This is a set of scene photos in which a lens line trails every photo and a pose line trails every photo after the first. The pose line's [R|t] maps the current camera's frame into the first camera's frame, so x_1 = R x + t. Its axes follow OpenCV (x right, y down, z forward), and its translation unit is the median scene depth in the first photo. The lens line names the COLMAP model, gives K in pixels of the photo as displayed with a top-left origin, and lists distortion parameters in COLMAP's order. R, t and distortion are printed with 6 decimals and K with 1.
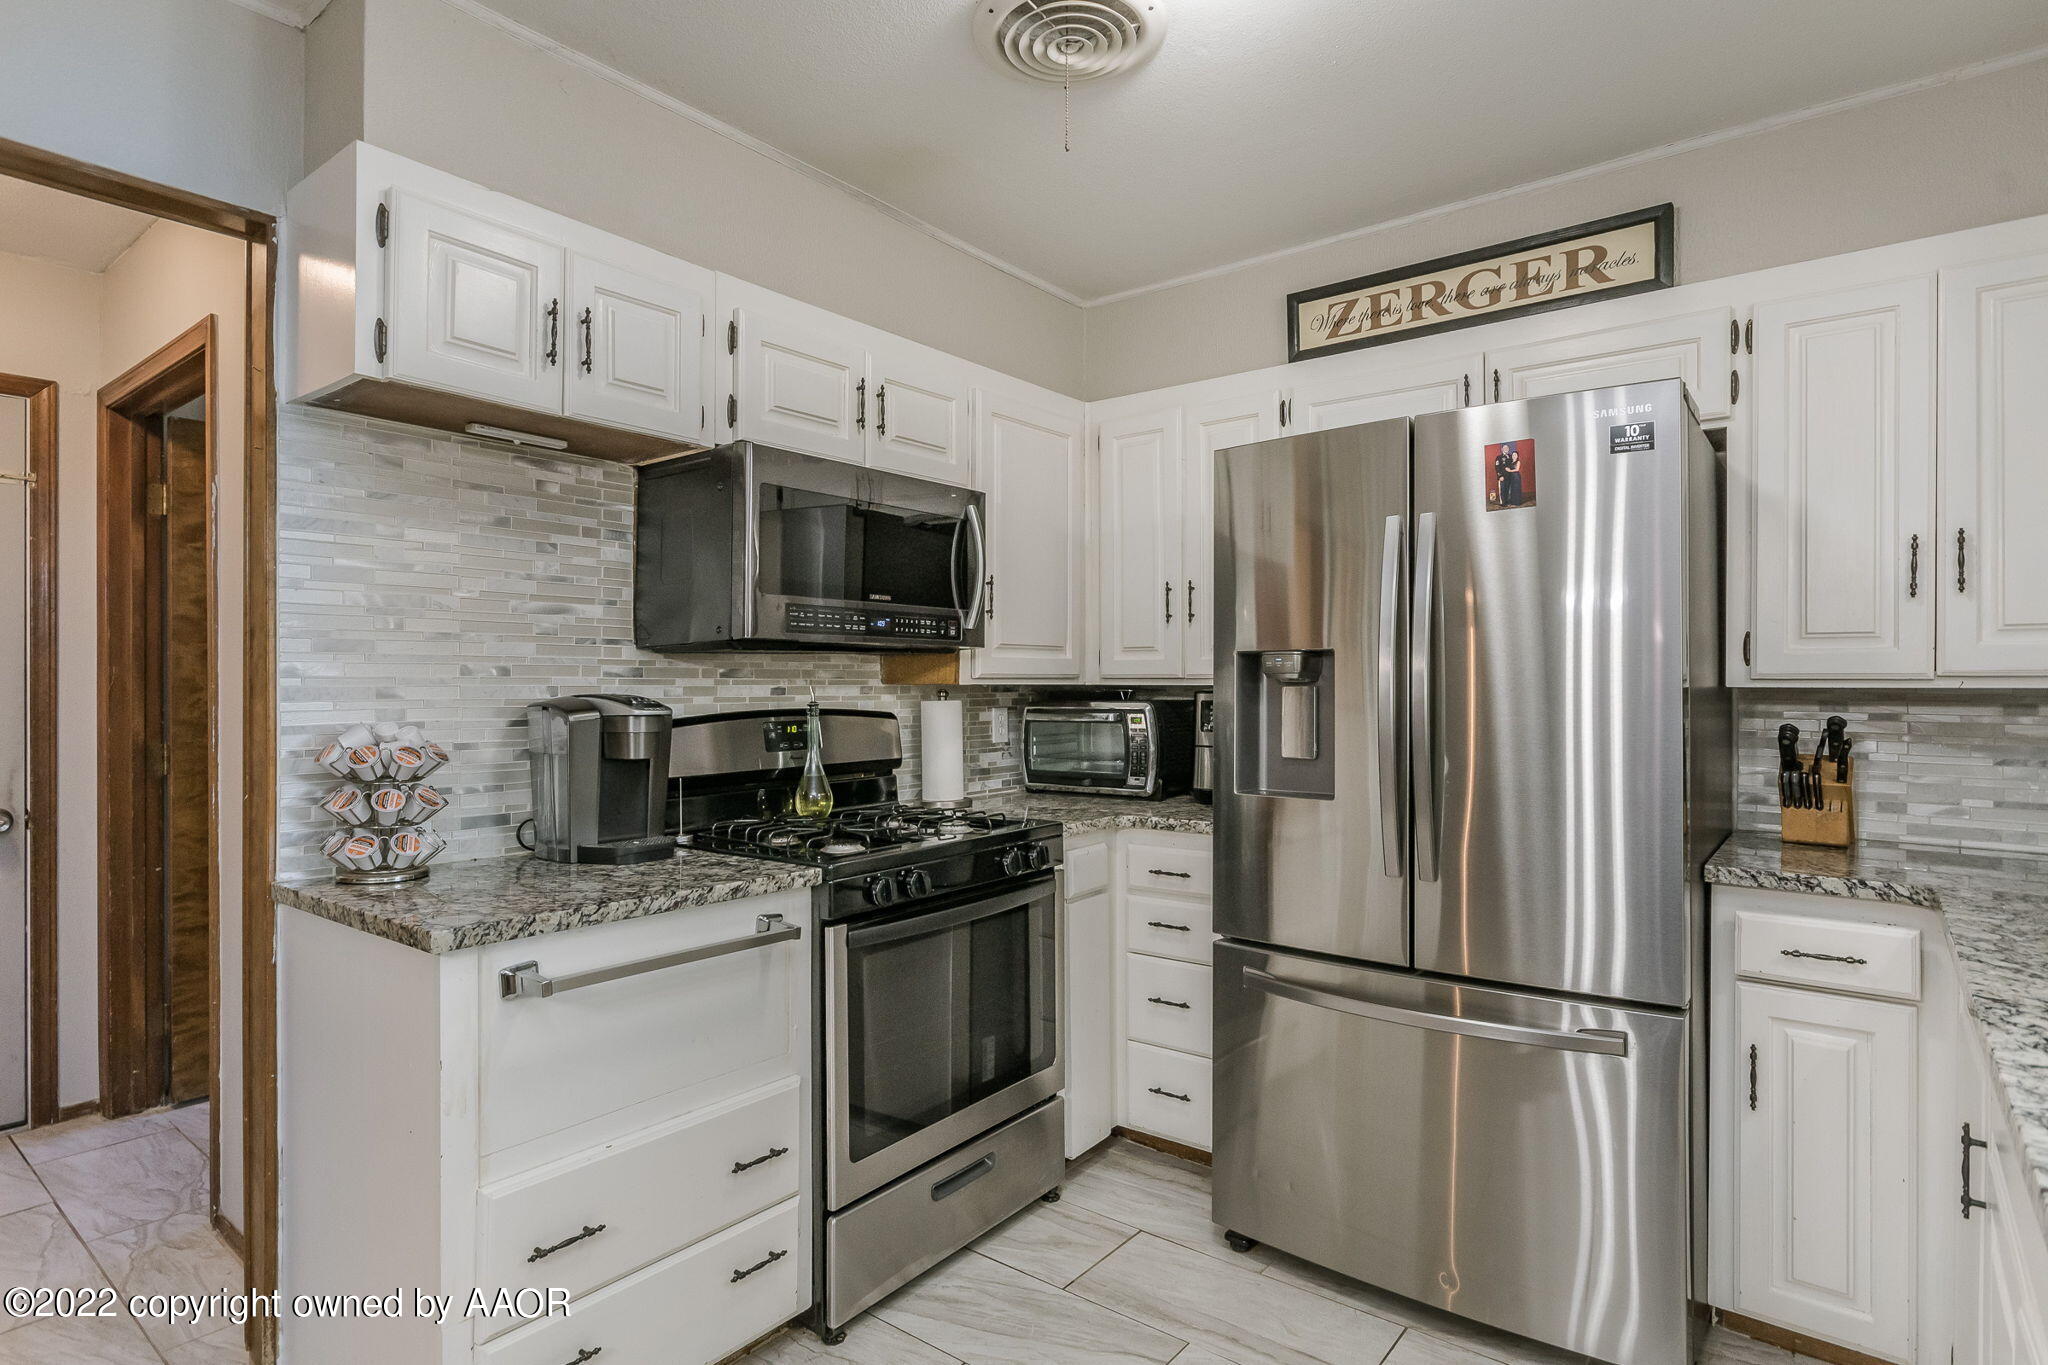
lens RADIAL K [[1060.9, 0, 1024.0], [0, 1060.9, 682.5], [0, 0, 1]] dist [-0.001823, -0.000867]
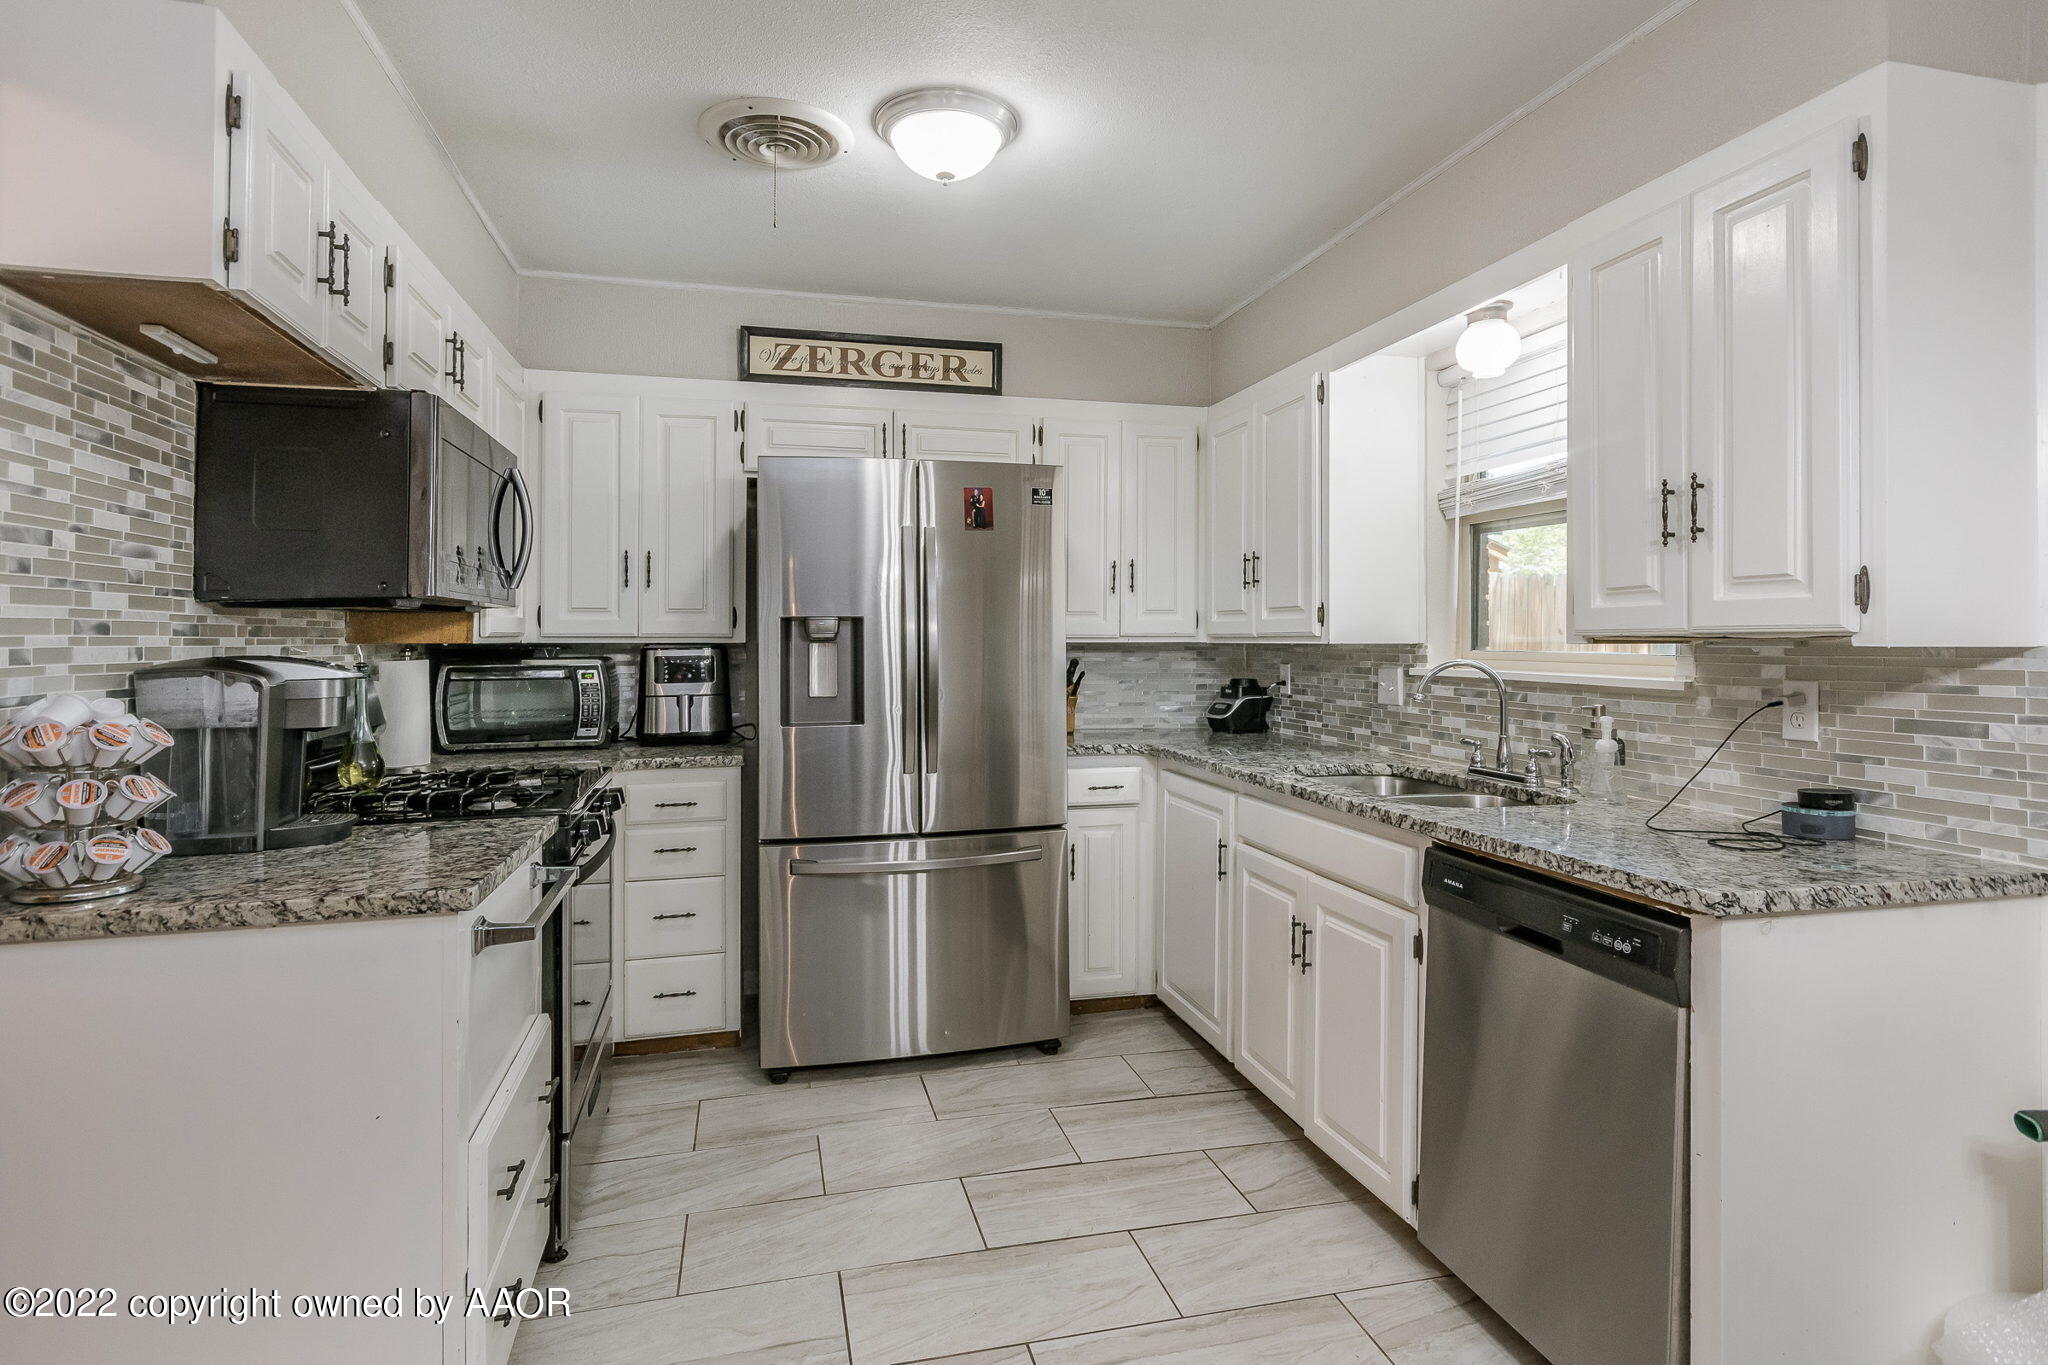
lens RADIAL K [[1075.7, 0, 1024.3], [0, 1075.7, 647.0], [0, 0, 1]] dist [0.001373, -0.000114]
pose [[0.606599, -0.007317, 0.794974, -0.610761], [0.000968, 0.999964, 0.008464, -0.003076], [-0.795007, -0.004365, 0.606584, -0.022199]]
